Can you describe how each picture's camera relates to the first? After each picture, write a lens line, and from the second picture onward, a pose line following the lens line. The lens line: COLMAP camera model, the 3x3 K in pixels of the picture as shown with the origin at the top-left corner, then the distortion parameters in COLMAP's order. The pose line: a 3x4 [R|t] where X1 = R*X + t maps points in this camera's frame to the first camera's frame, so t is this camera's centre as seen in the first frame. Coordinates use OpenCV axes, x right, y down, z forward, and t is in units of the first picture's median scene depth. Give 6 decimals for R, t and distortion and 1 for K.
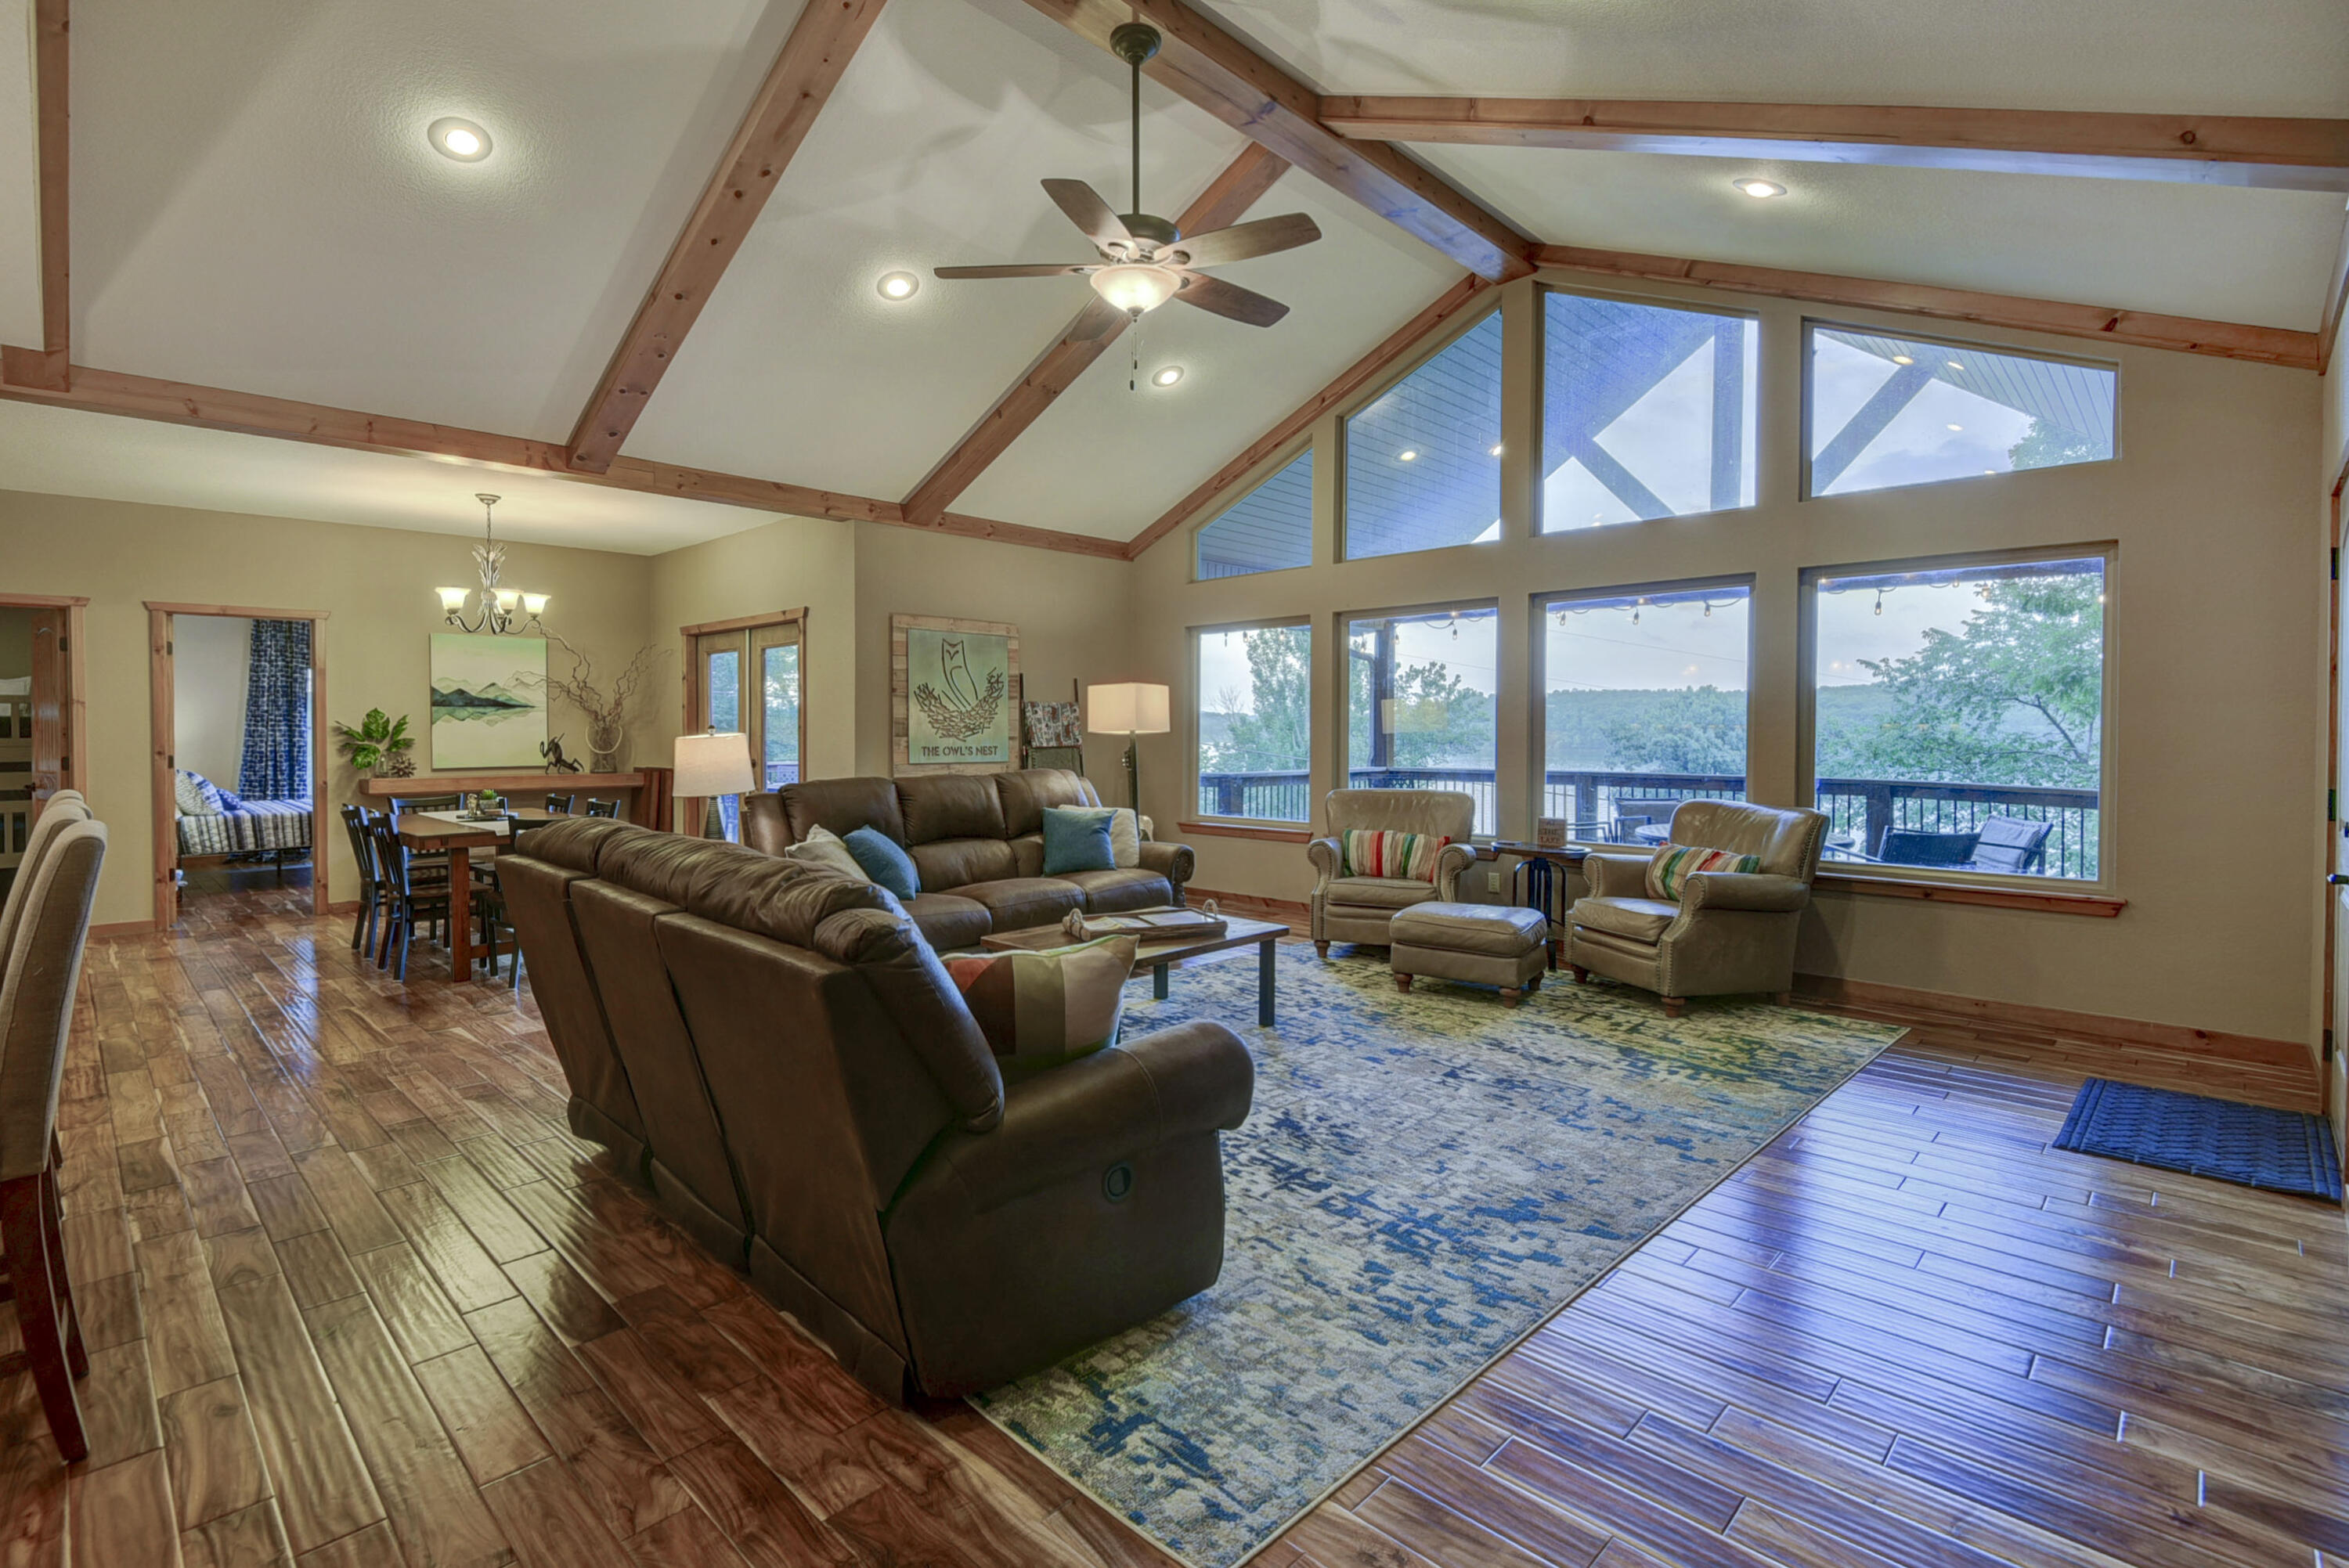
lens RADIAL K [[1085.9, 0, 1162.0], [0, 1085.9, 735.8], [0, 0, 1]] dist [0.018201, -0.012900]
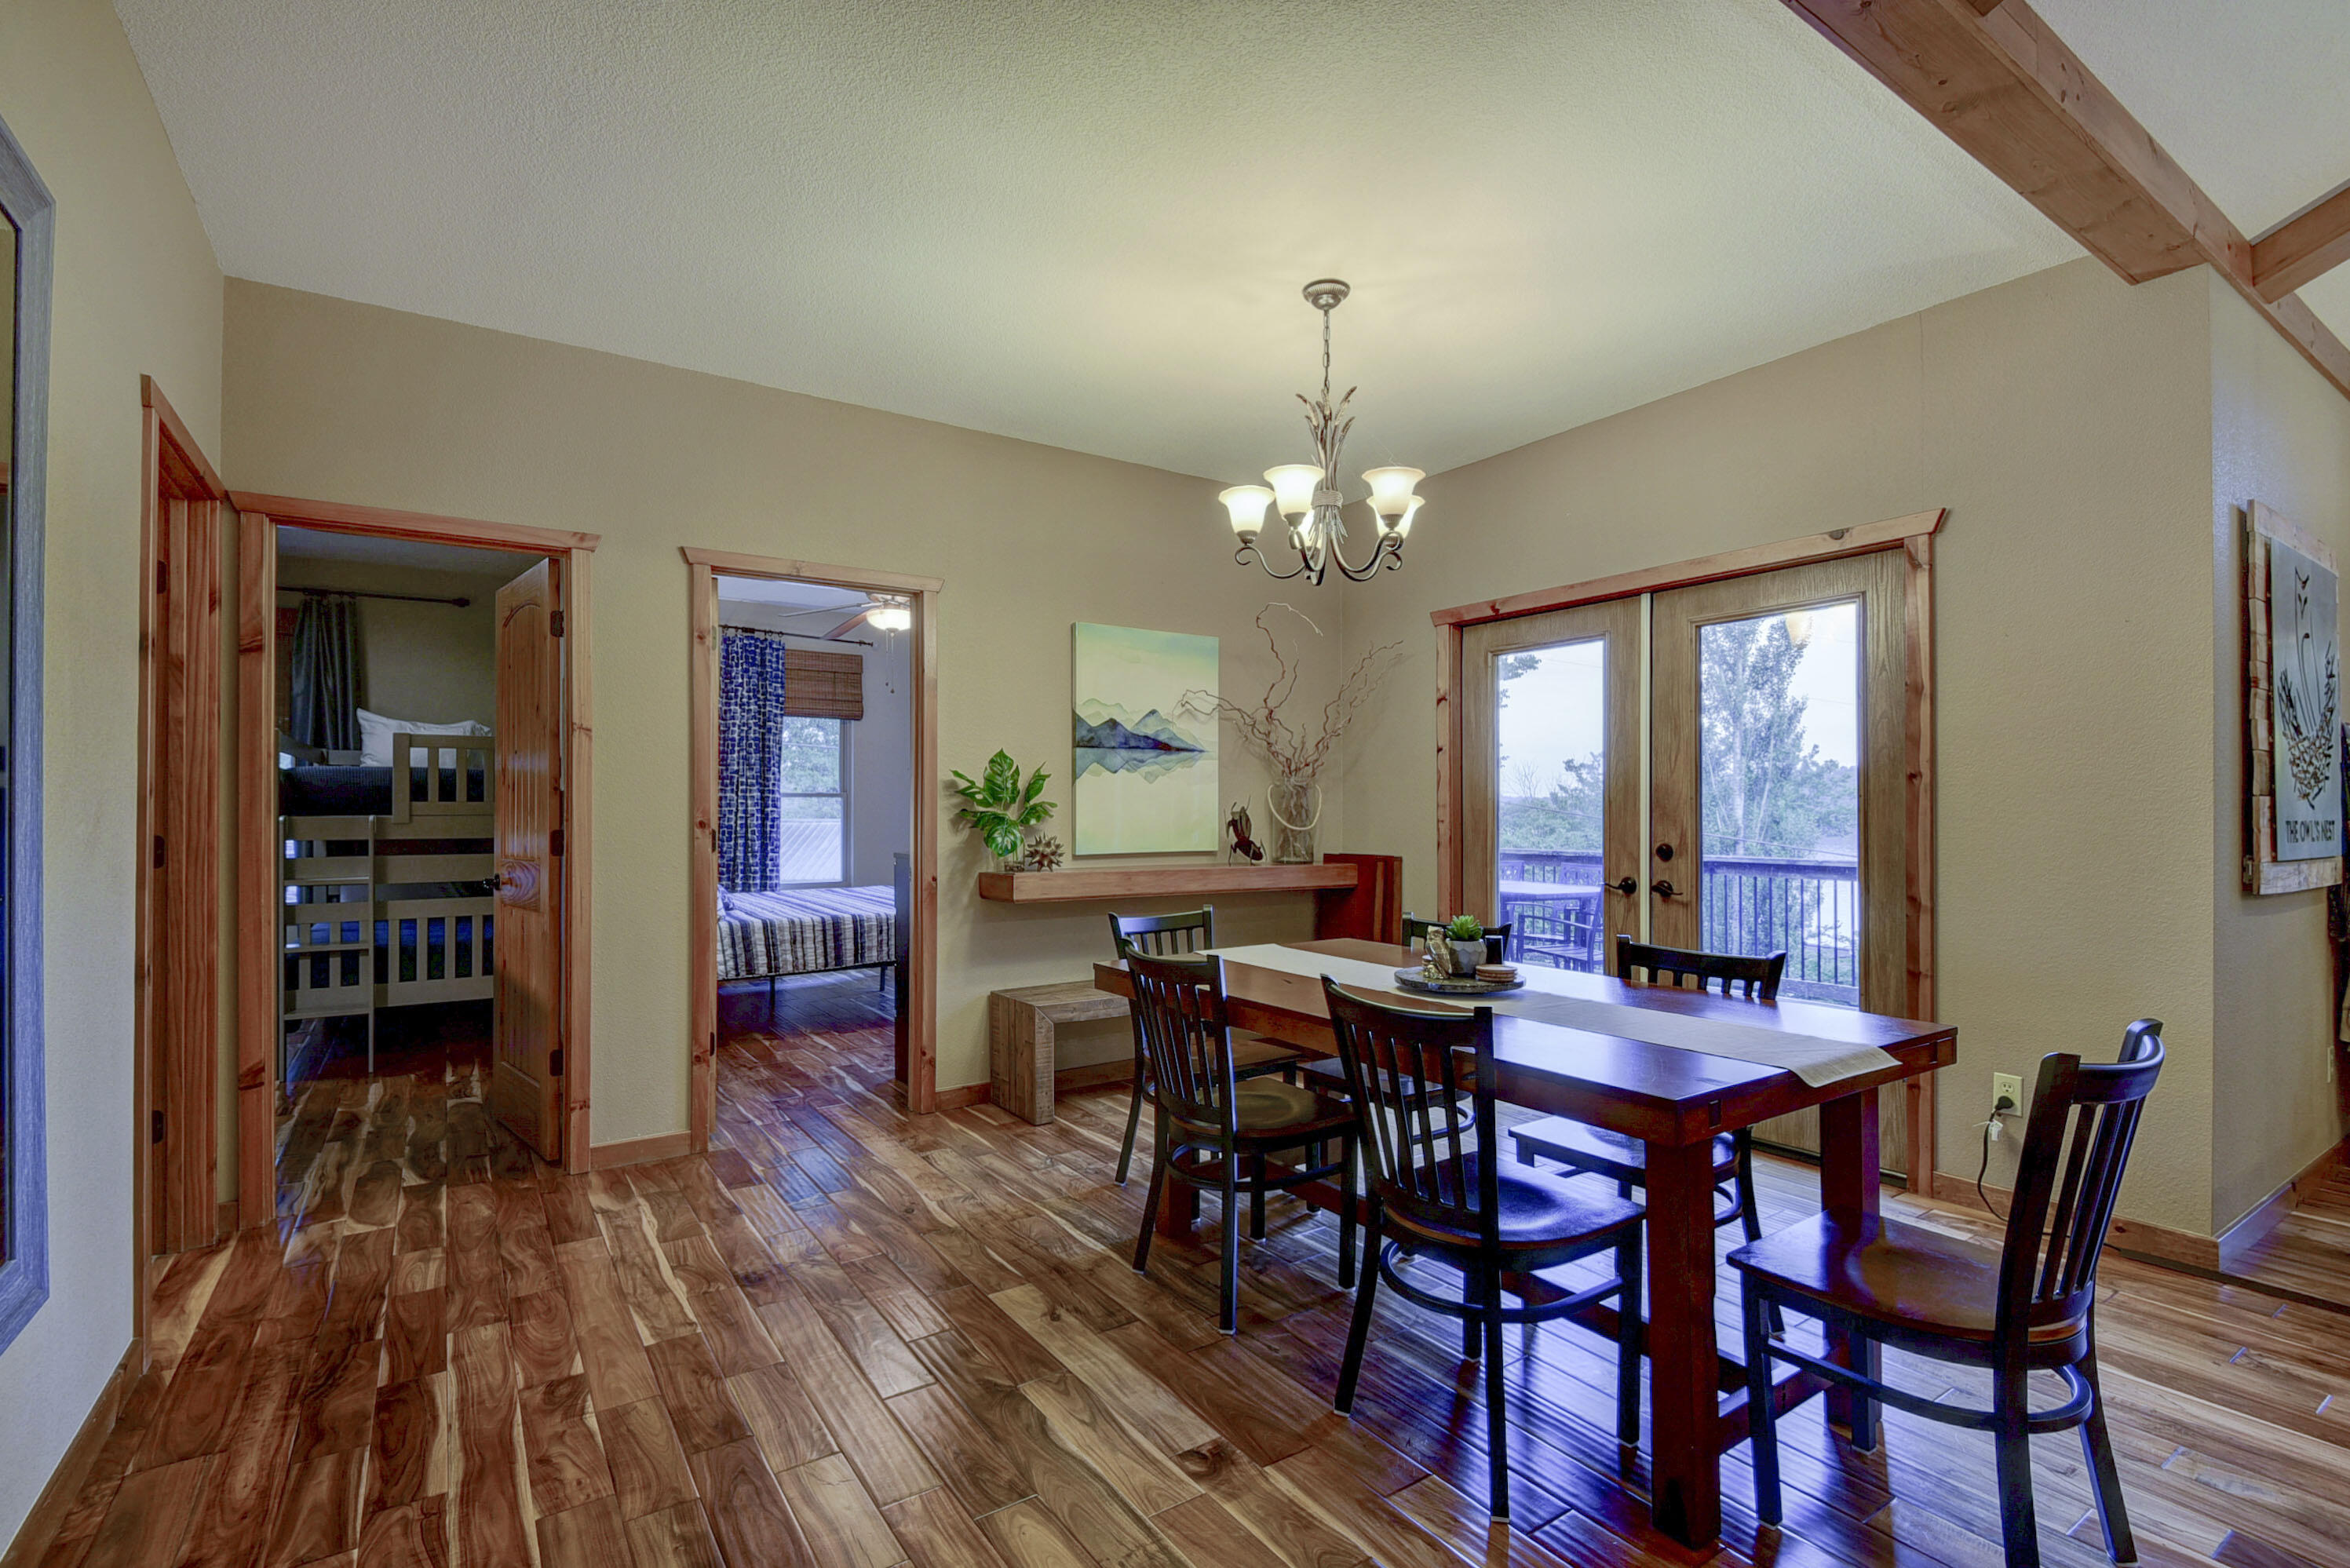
lens RADIAL K [[1086.4, 0, 1197.3], [0, 1086.4, 807.9], [0, 0, 1]] dist [0.018201, -0.012900]
pose [[0.981471, 0.000241, -0.191610, -0.533023], [-0.001666, 0.999972, -0.007271, 0.010080], [0.191603, 0.007455, 0.981444, 0.479157]]
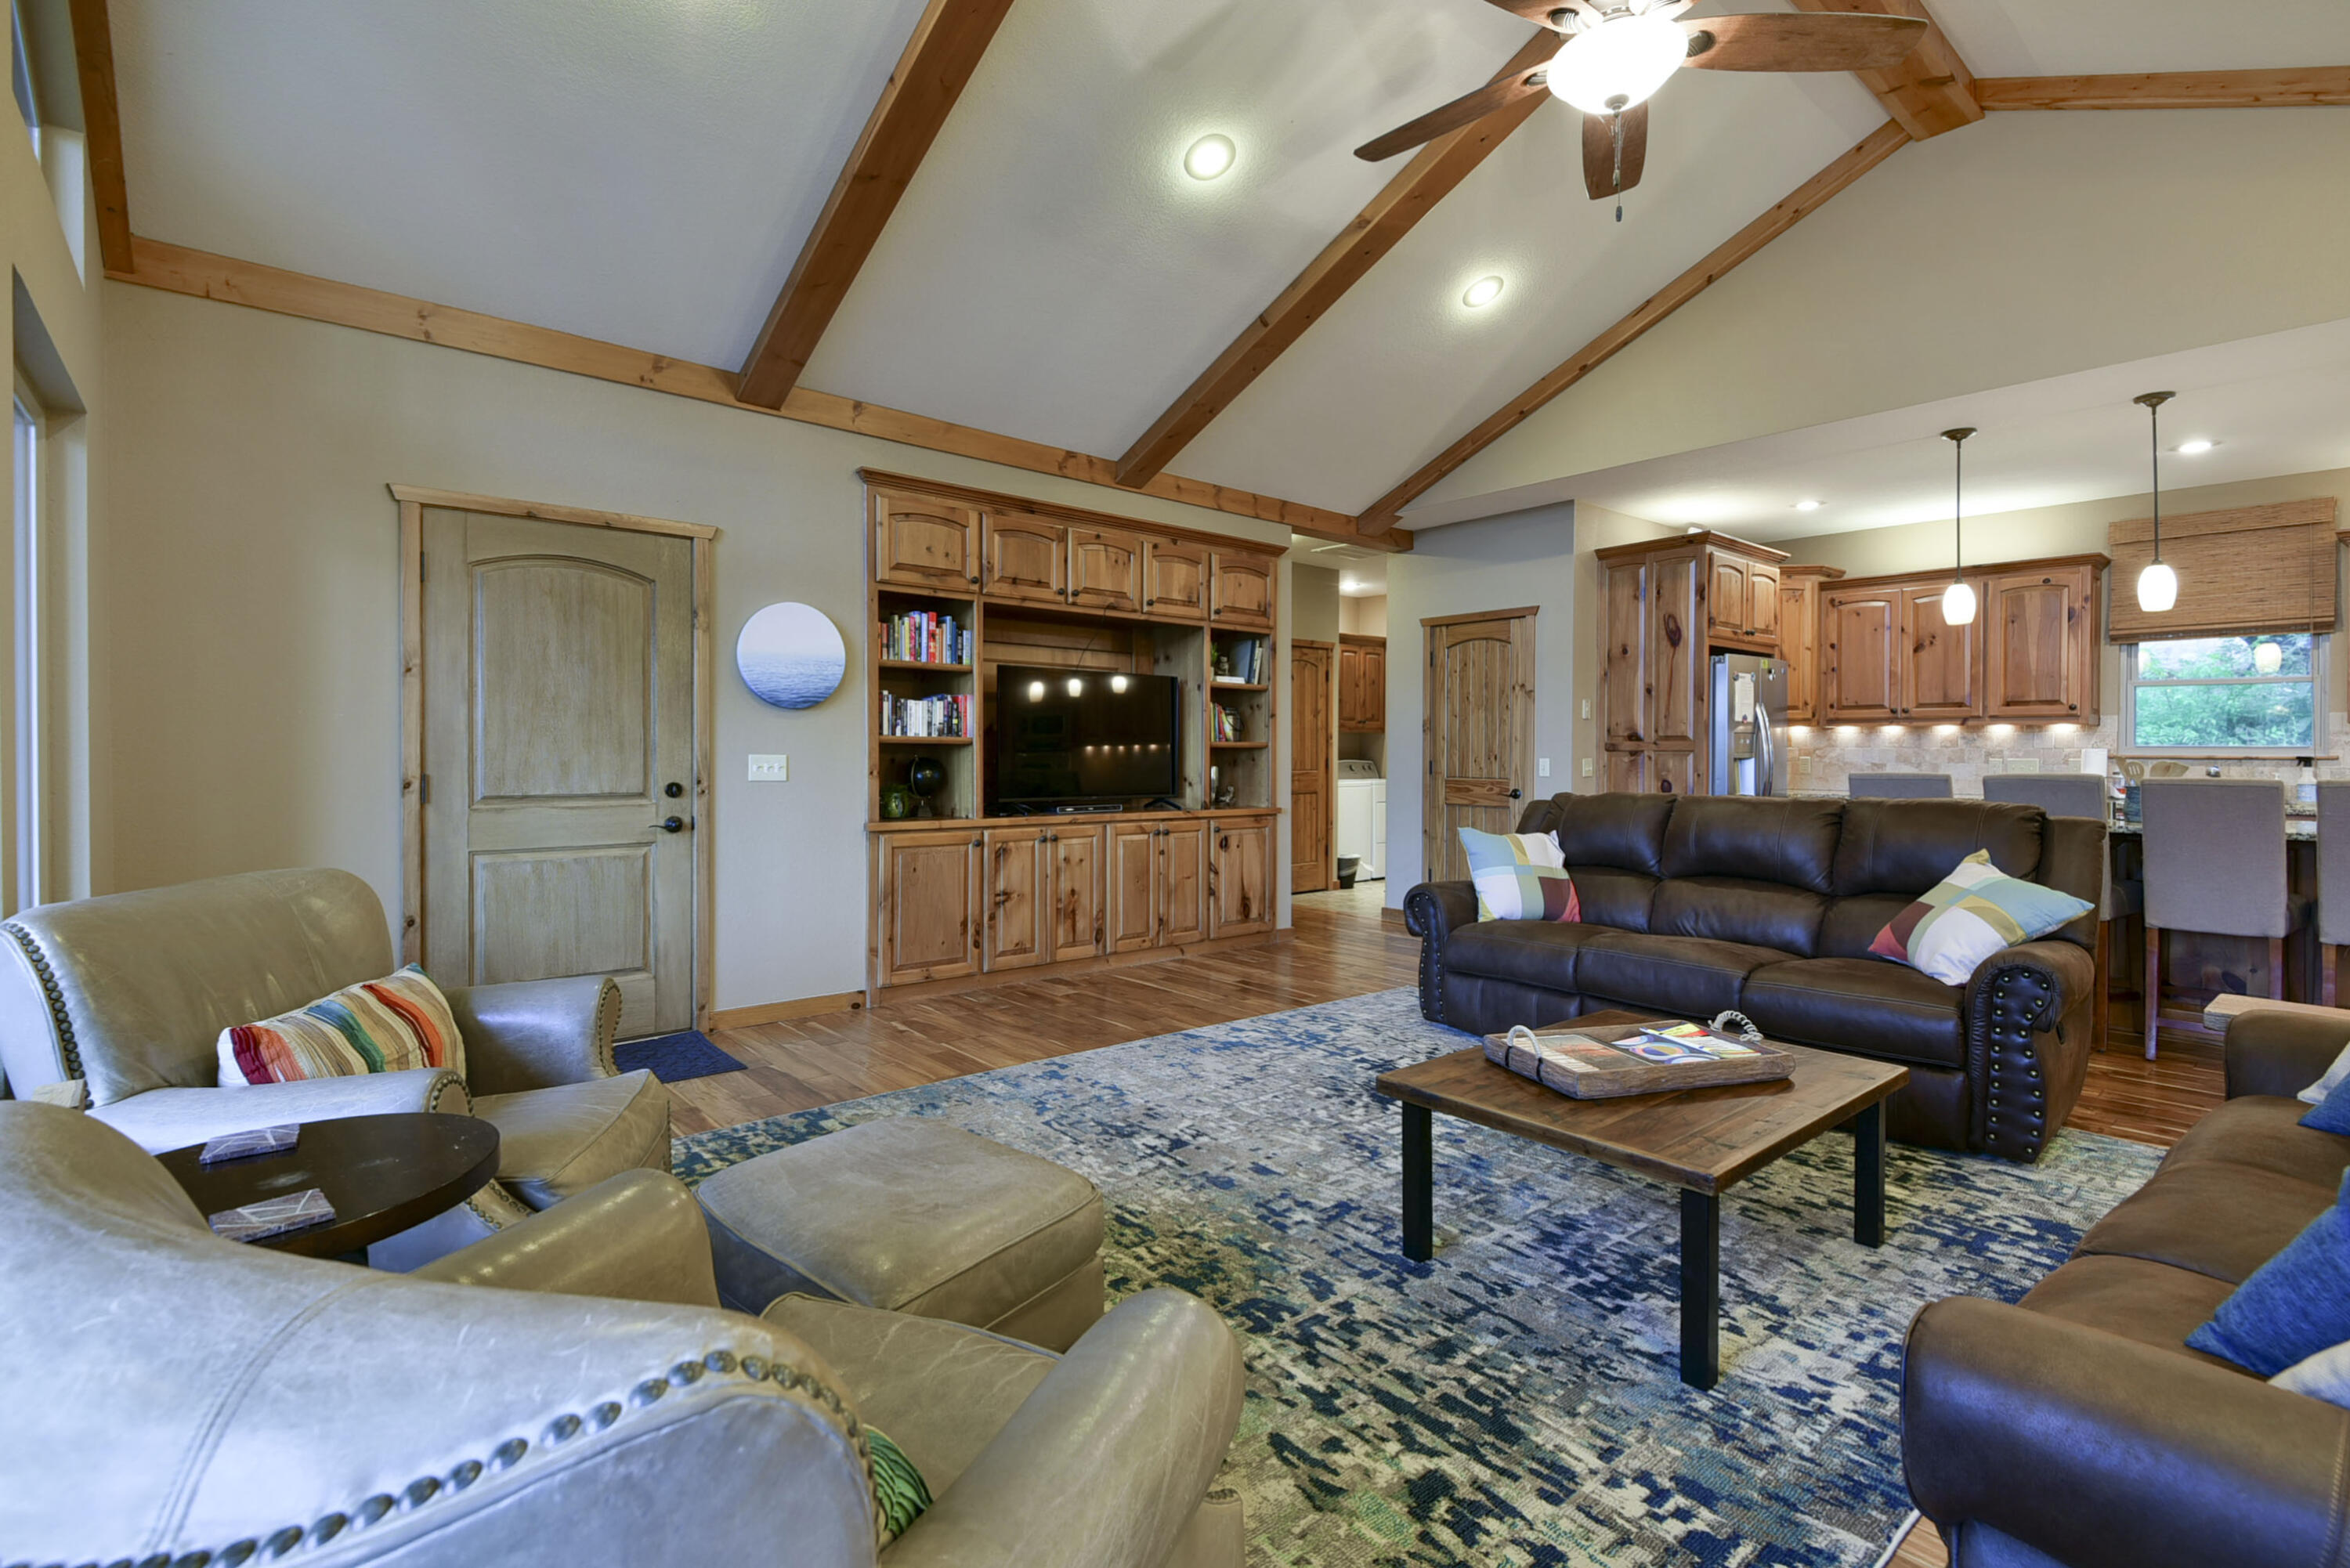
lens RADIAL K [[1086.4, 0, 1168.2], [0, 1086.4, 785.5], [0, 0, 1]] dist [0.018201, -0.012900]
pose [[-0.995893, -0.007896, 0.090192, 0.107234], [-0.004014, 0.999061, 0.043140, 0.003819], [-0.090448, 0.042601, -0.994990, 0.955764]]
